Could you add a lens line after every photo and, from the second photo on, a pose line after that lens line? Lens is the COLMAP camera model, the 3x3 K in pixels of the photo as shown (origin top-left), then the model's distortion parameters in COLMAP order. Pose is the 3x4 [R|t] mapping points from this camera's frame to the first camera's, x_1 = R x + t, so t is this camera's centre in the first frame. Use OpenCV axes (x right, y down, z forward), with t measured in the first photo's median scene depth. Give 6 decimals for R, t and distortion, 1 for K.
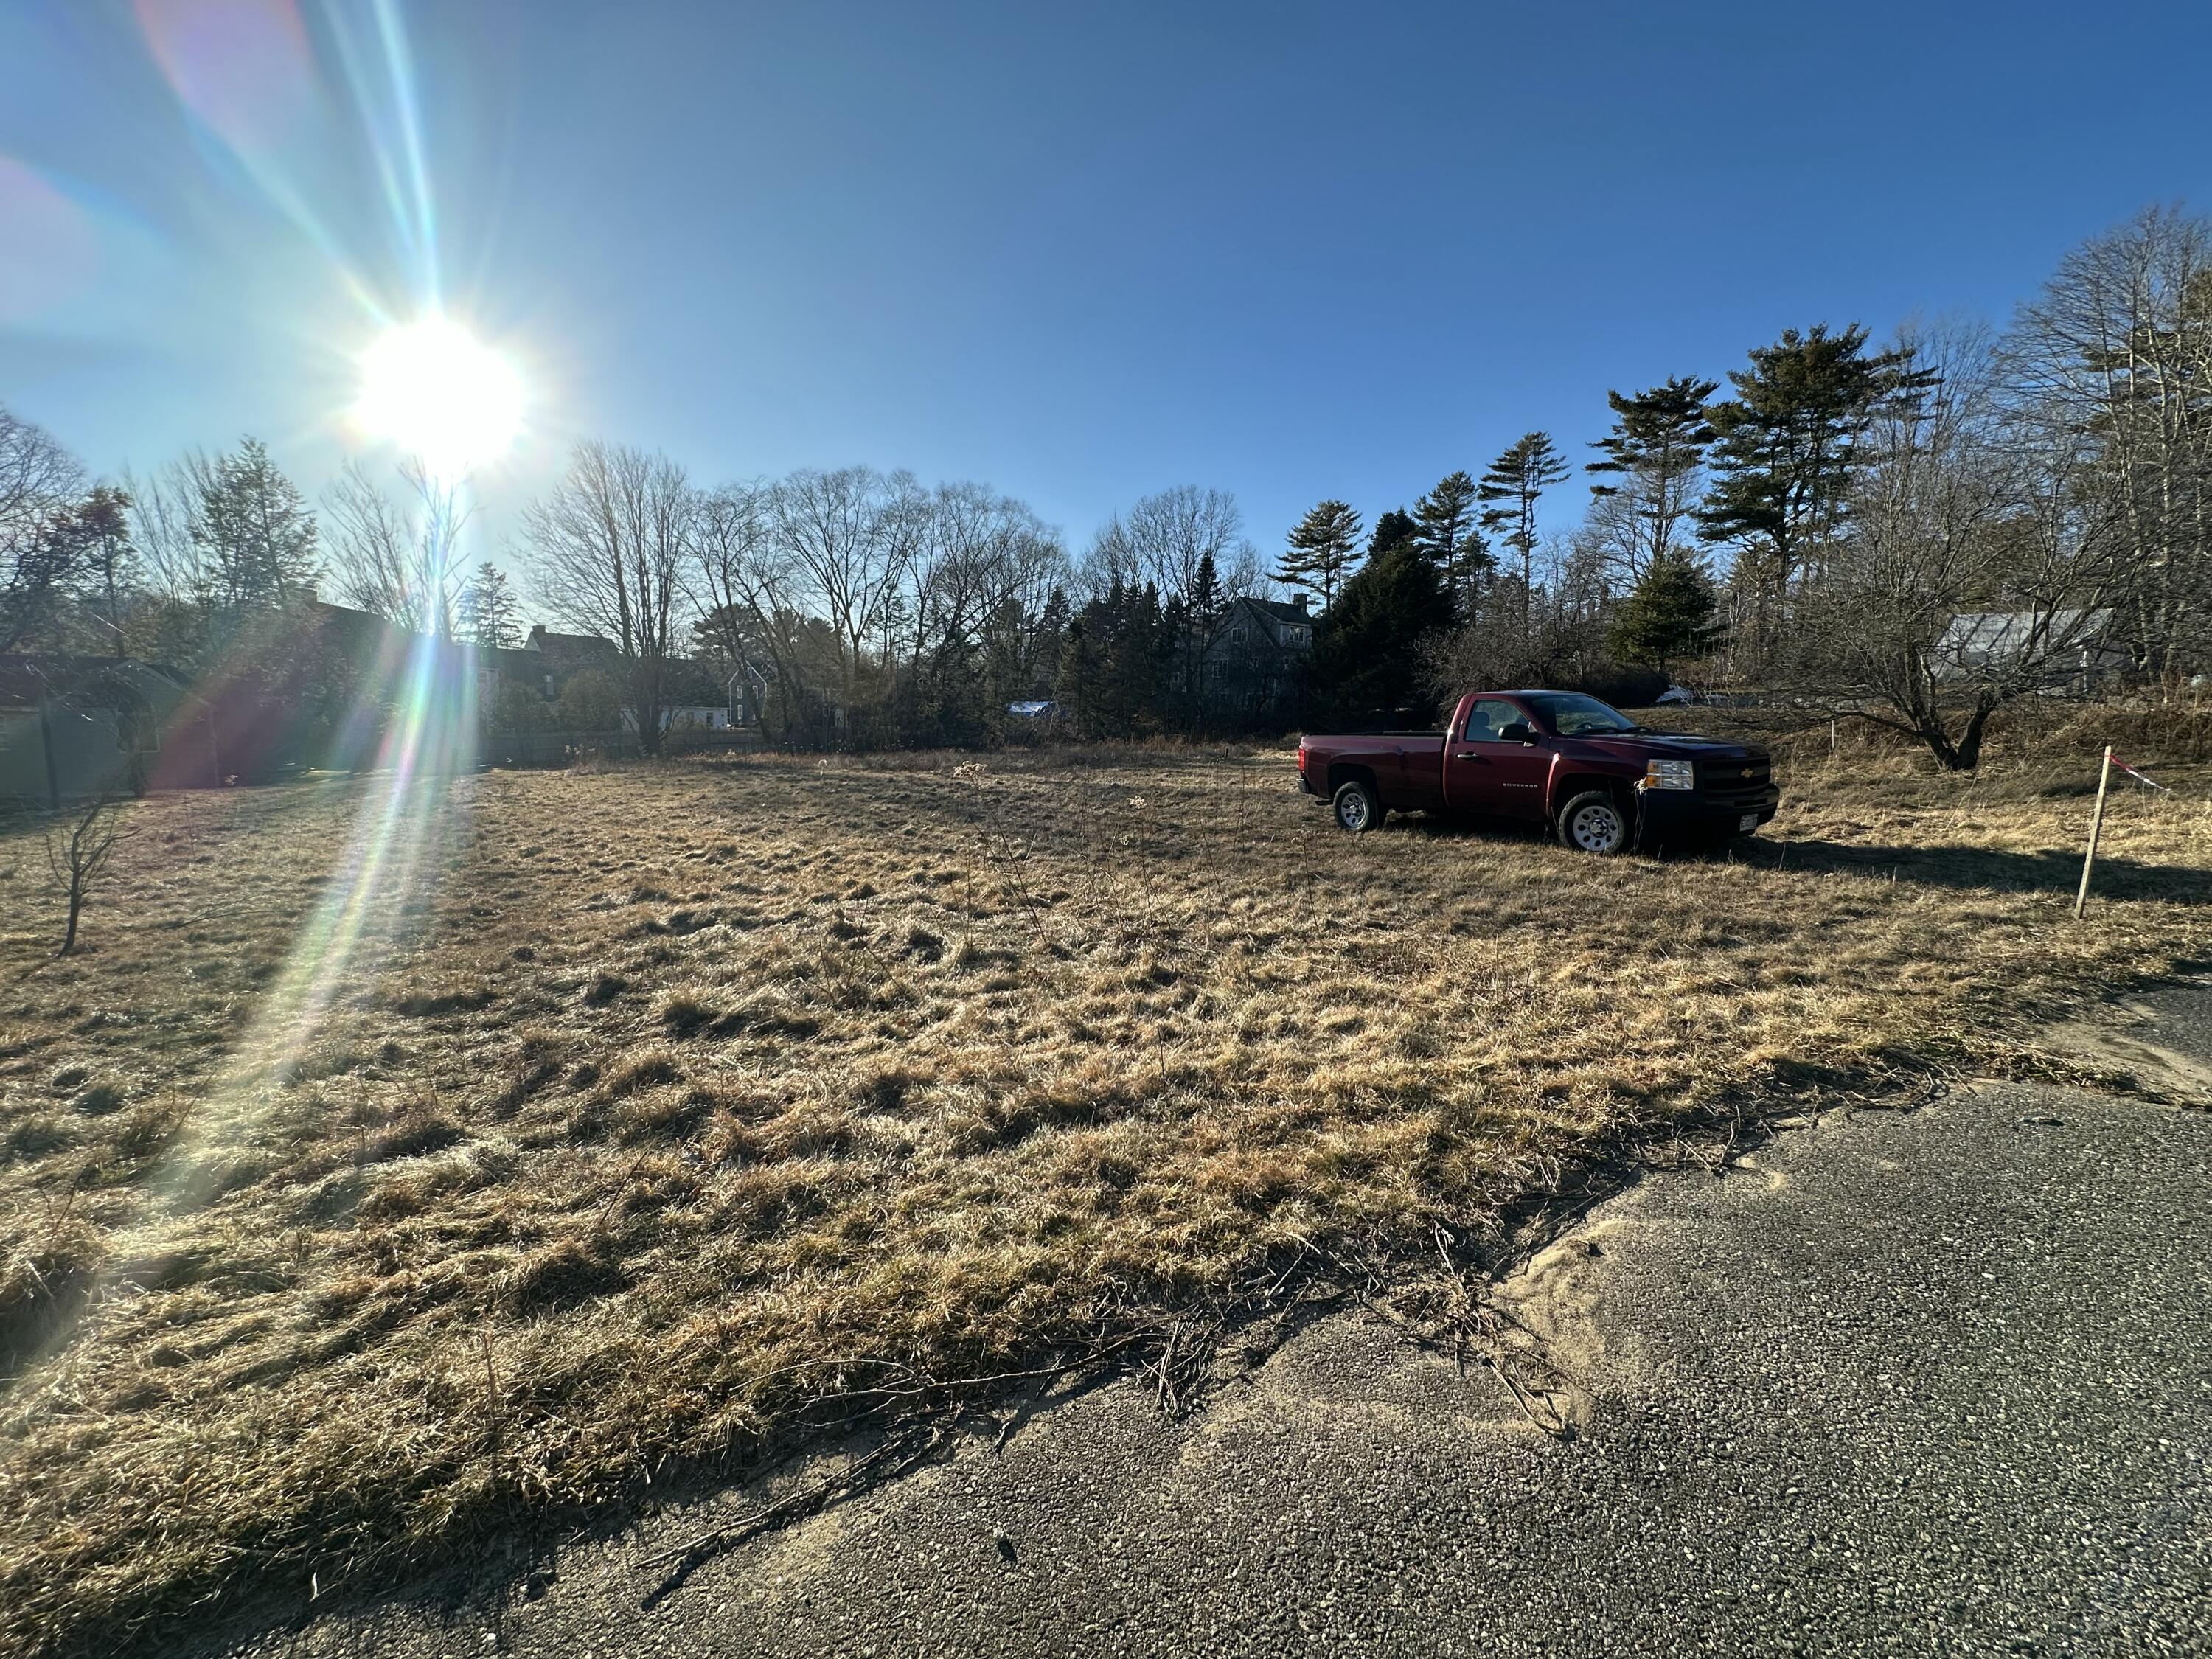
lens RADIAL K [[888.3, 0, 1105.9], [0, 888.3, 827.2], [0, 0, 1]] dist [-0.000935, -0.000112]
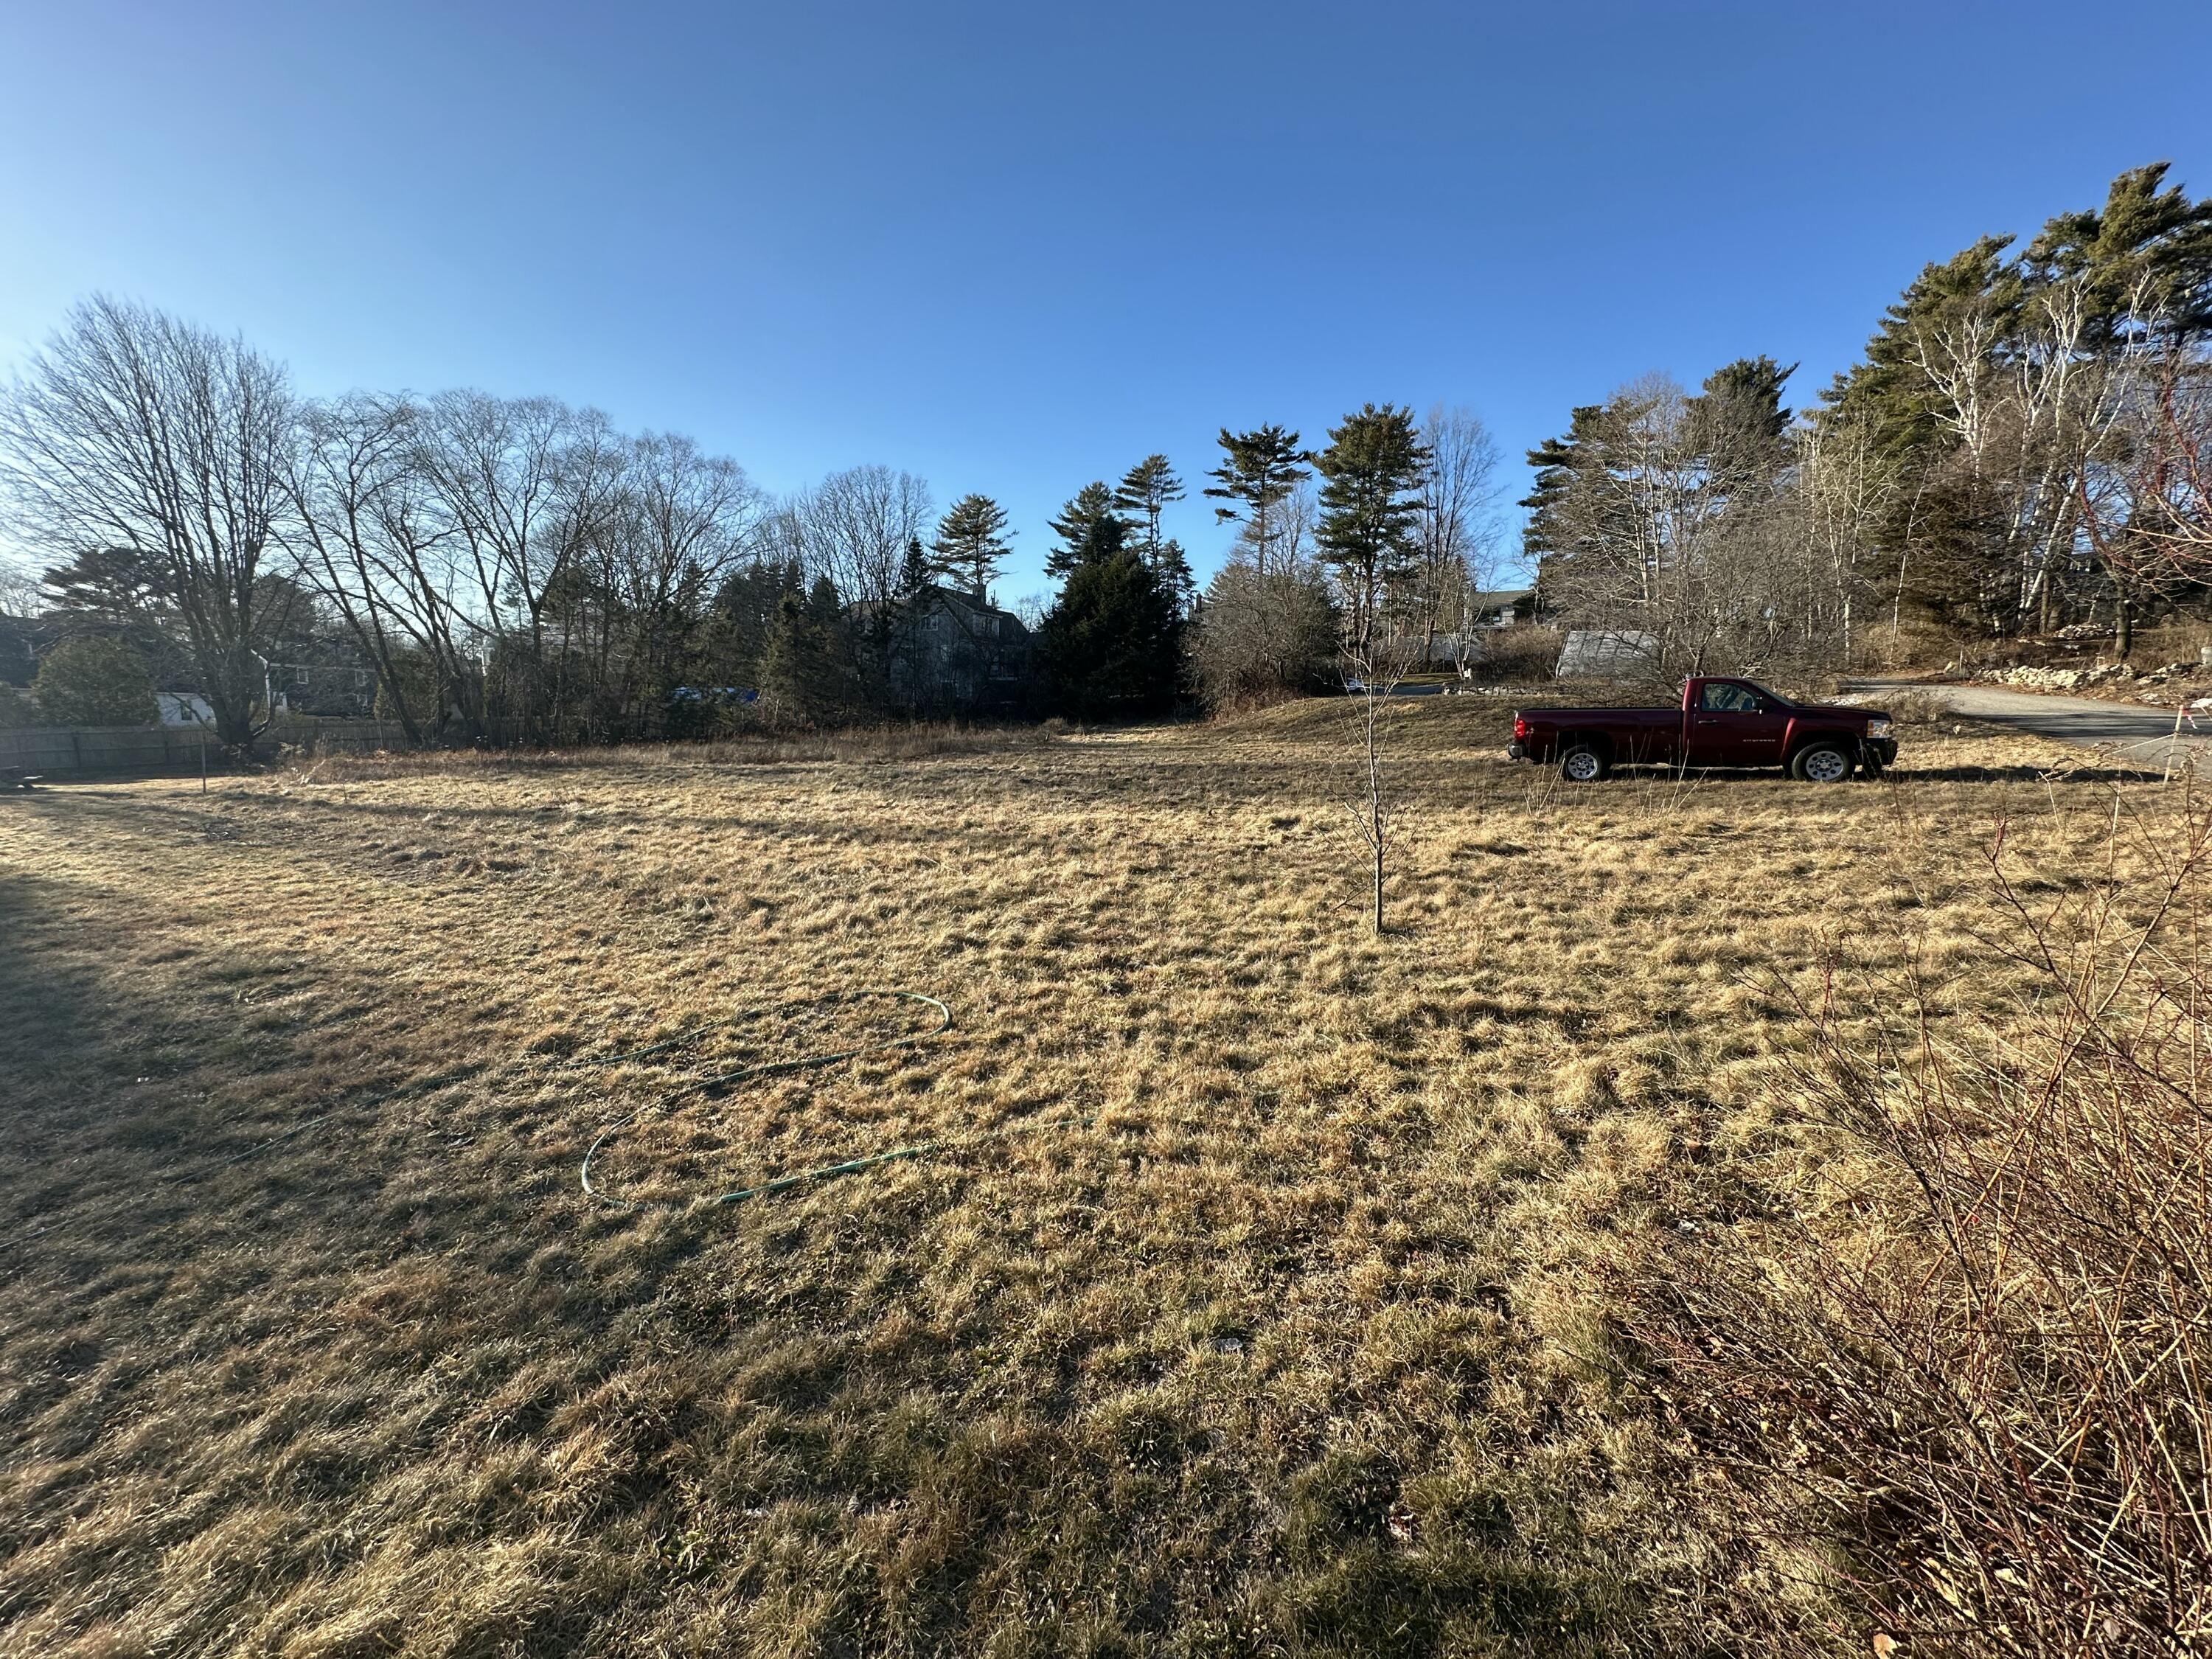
lens RADIAL K [[888.3, 0, 1106.2], [0, 888.3, 829.9], [0, 0, 1]] dist [-0.000935, -0.000112]
pose [[0.884982, -0.066308, 0.460880, -0.147776], [0.059792, 0.997797, 0.028743, -0.000745], [-0.461770, 0.002120, 0.886997, 0.022649]]
